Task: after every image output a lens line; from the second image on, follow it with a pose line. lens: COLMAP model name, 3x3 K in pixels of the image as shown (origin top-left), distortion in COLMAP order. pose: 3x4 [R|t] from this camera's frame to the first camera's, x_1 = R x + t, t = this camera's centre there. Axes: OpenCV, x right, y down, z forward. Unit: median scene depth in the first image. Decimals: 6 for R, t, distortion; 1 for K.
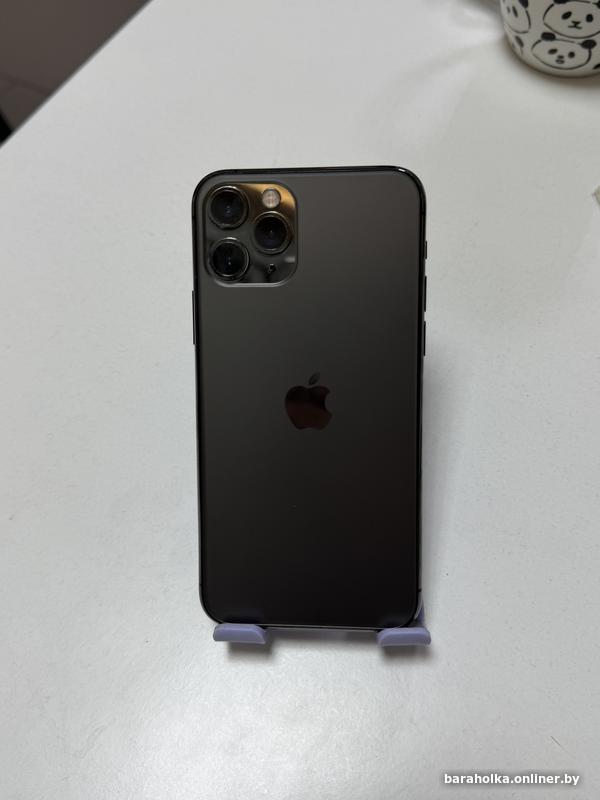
lens RADIAL K [[747.1, 0, 300.0], [0, 747.1, 400.0], [0, 0, 1]] dist [0.010159, 0.005253]
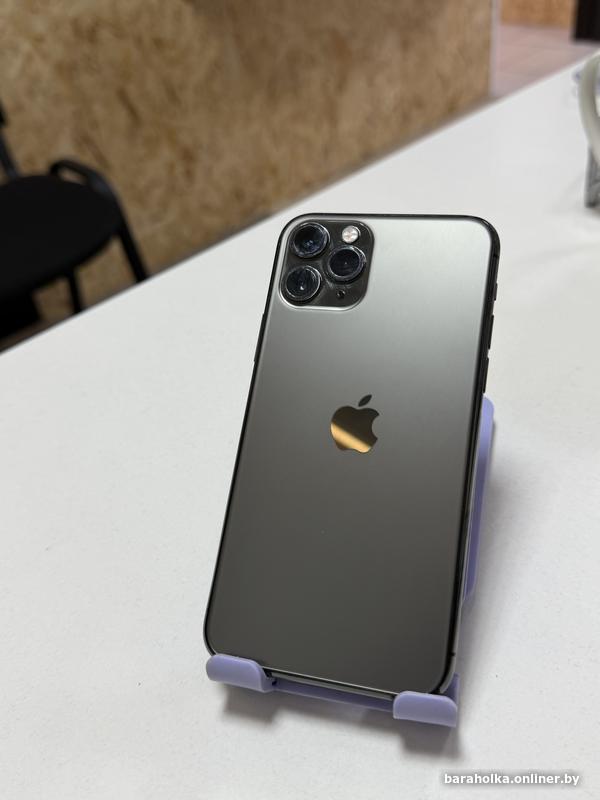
lens RADIAL K [[747.1, 0, 300.0], [0, 747.1, 400.0], [0, 0, 1]] dist [0.010159, 0.005253]
pose [[0.971627, 0.120150, -0.203728, 0.132463], [-0.186152, 0.919837, -0.345322, 0.316437], [0.145906, 0.373448, 0.916105, 0.103989]]
